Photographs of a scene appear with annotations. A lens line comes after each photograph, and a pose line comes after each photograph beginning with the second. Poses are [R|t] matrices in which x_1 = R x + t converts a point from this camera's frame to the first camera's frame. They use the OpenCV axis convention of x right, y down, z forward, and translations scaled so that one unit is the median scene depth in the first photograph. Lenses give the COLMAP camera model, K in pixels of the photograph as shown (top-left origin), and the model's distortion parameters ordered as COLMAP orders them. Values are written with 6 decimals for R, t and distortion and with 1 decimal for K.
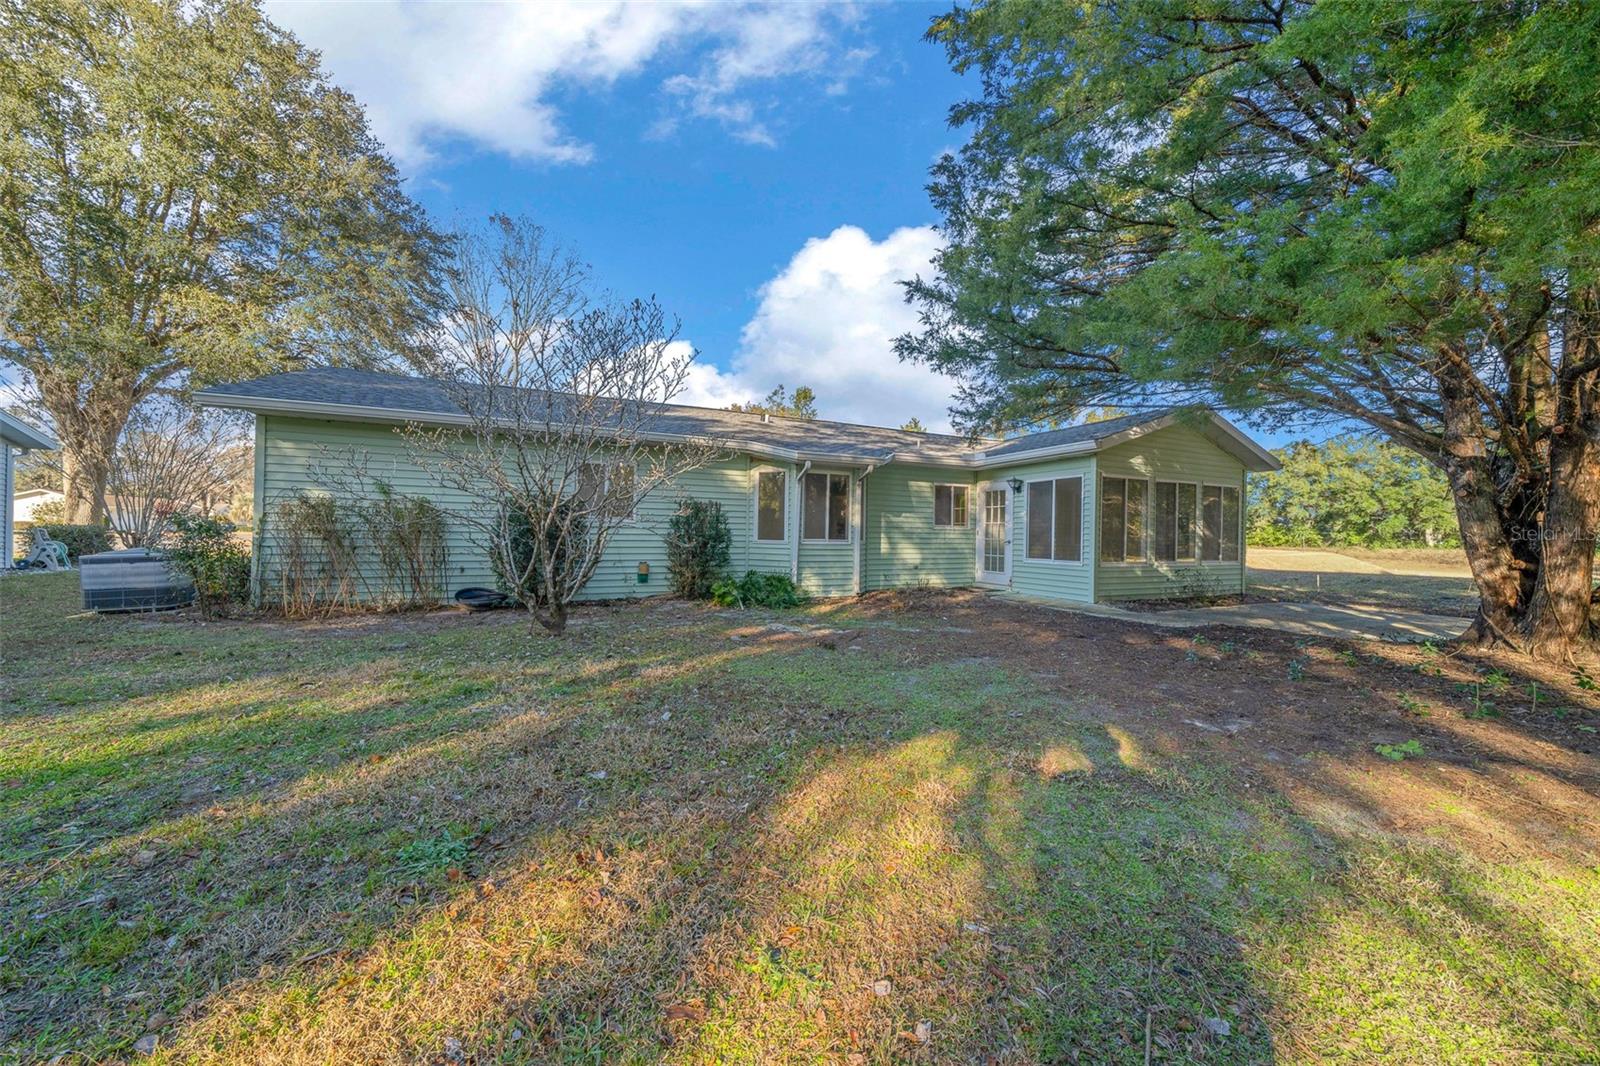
lens RADIAL K [[551.8, 0, 800.0], [0, 551.8, 533.0], [0, 0, 1]] dist [-0.001954, -0.000100]
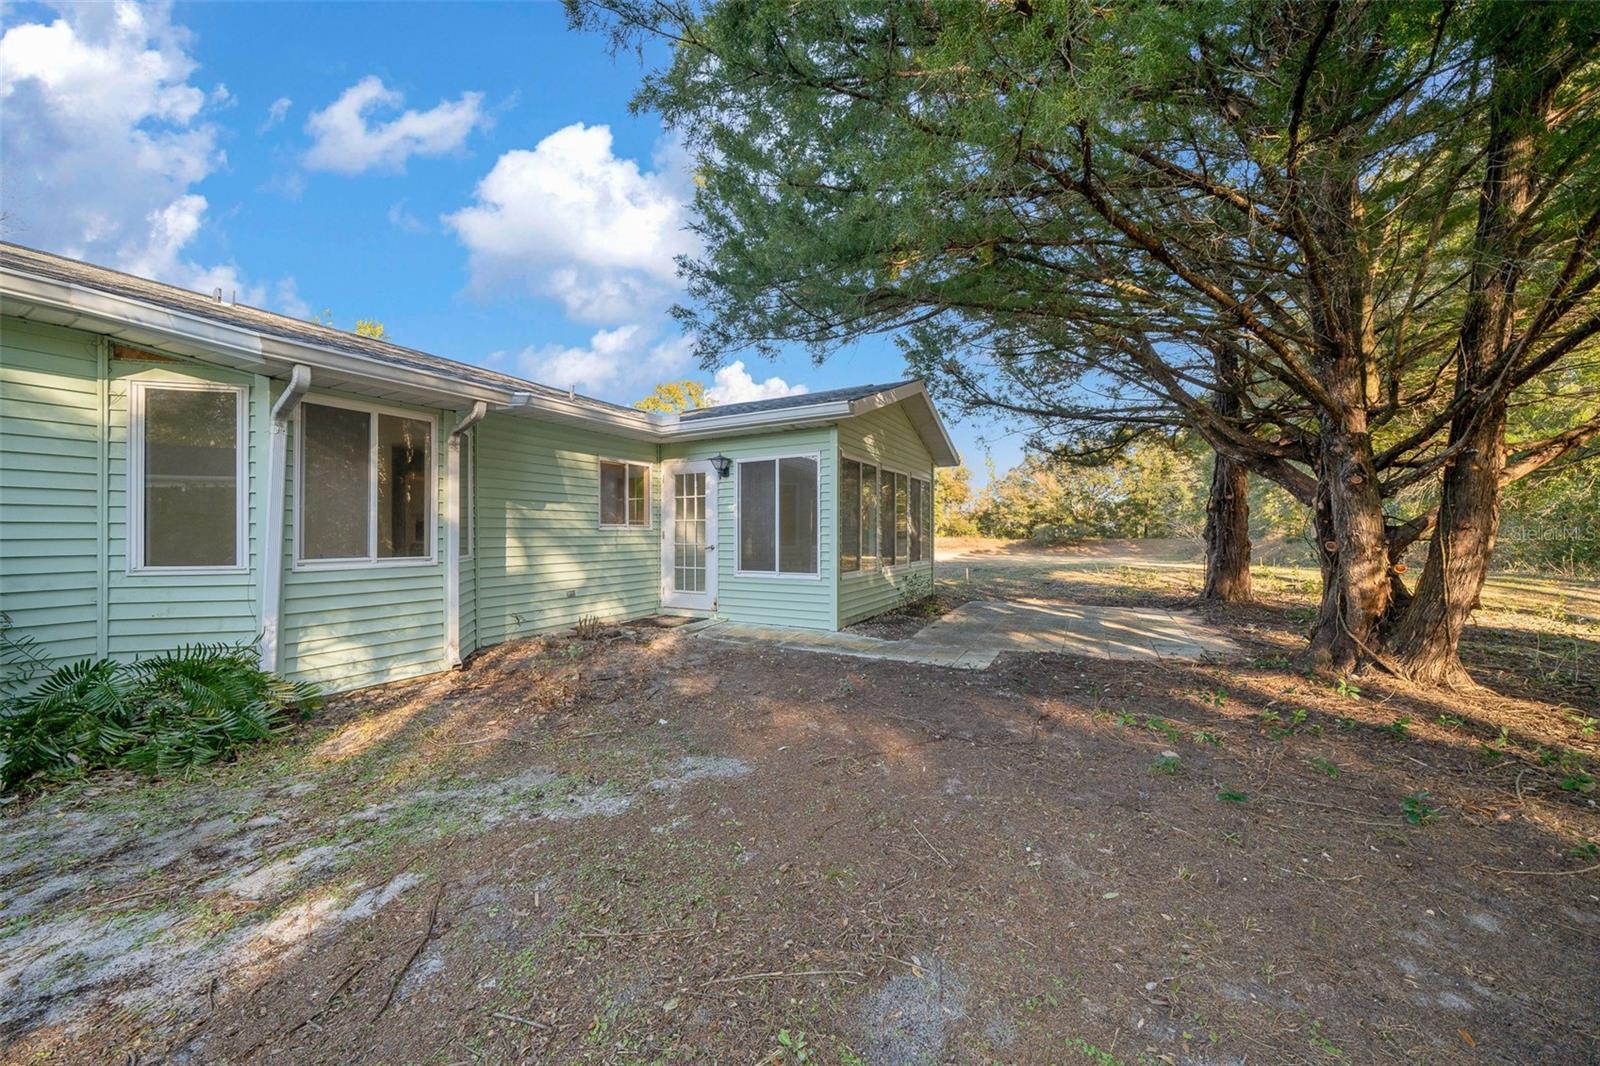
lens RADIAL K [[551.8, 0, 800.0], [0, 551.8, 533.0], [0, 0, 1]] dist [-0.001954, -0.000100]
pose [[0.801949, -0.015861, 0.597182, 0.057918], [0.013391, 0.999874, 0.008574, -0.007143], [-0.597242, 0.001120, 0.802060, 0.418397]]
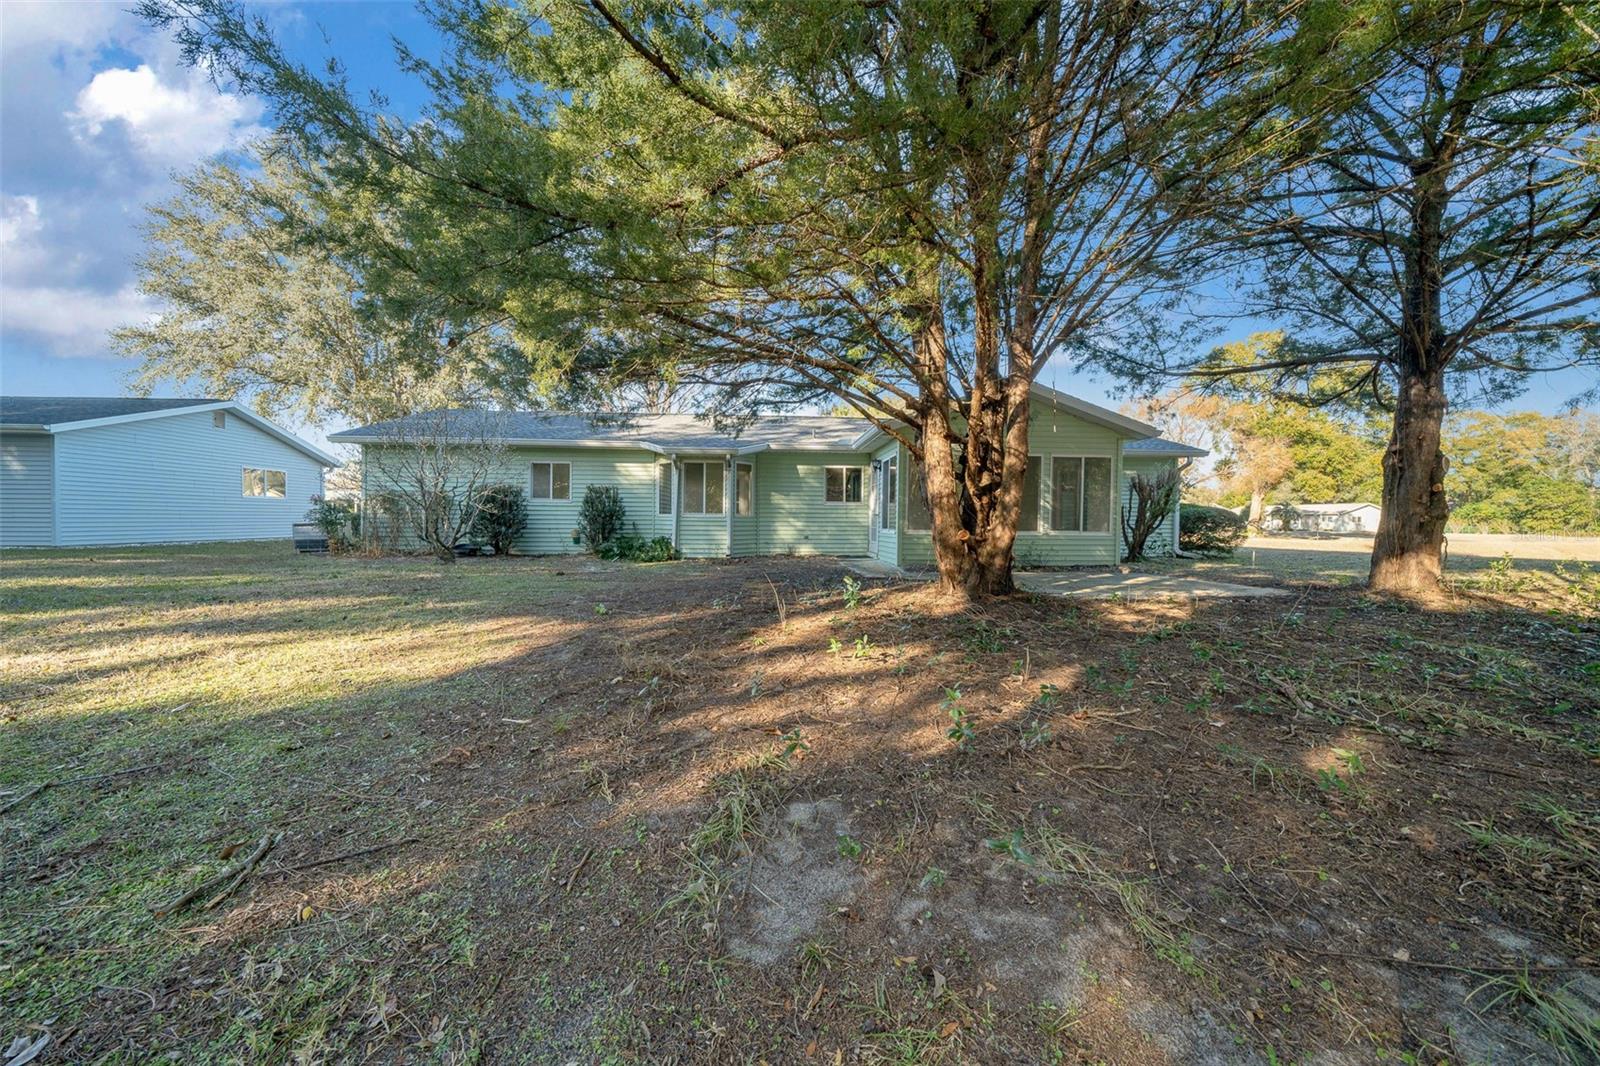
lens RADIAL K [[567.4, 0, 794.4], [0, 567.4, 533.4], [0, 0, 1]] dist [-0.001375, -0.000087]
pose [[0.937822, -0.000452, -0.347117, 0.696870], [0.005971, 0.999872, 0.014829, 0.039987], [0.347066, -0.015979, 0.937705, -0.182292]]
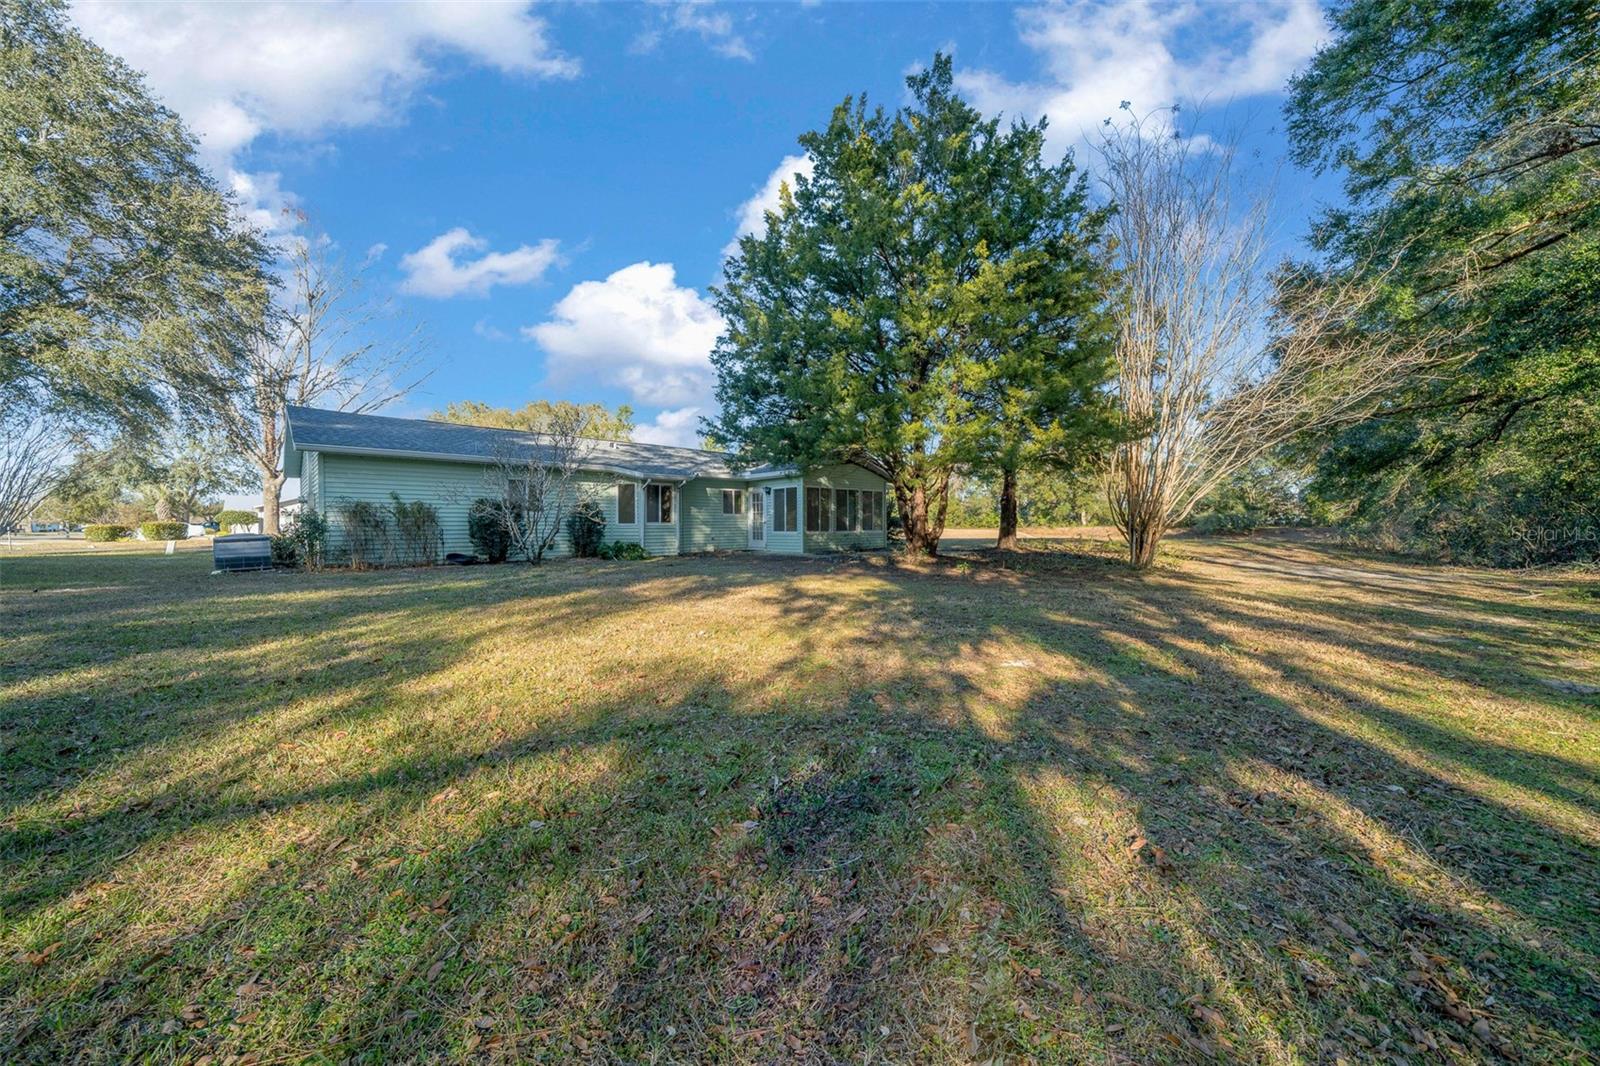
lens RADIAL K [[551.8, 0, 800.0], [0, 551.8, 533.0], [0, 0, 1]] dist [-0.001954, -0.000100]
pose [[0.941197, -0.024601, 0.336962, -0.119733], [0.018820, 0.999614, 0.020413, 0.016504], [-0.337335, -0.012871, 0.941297, -0.770648]]
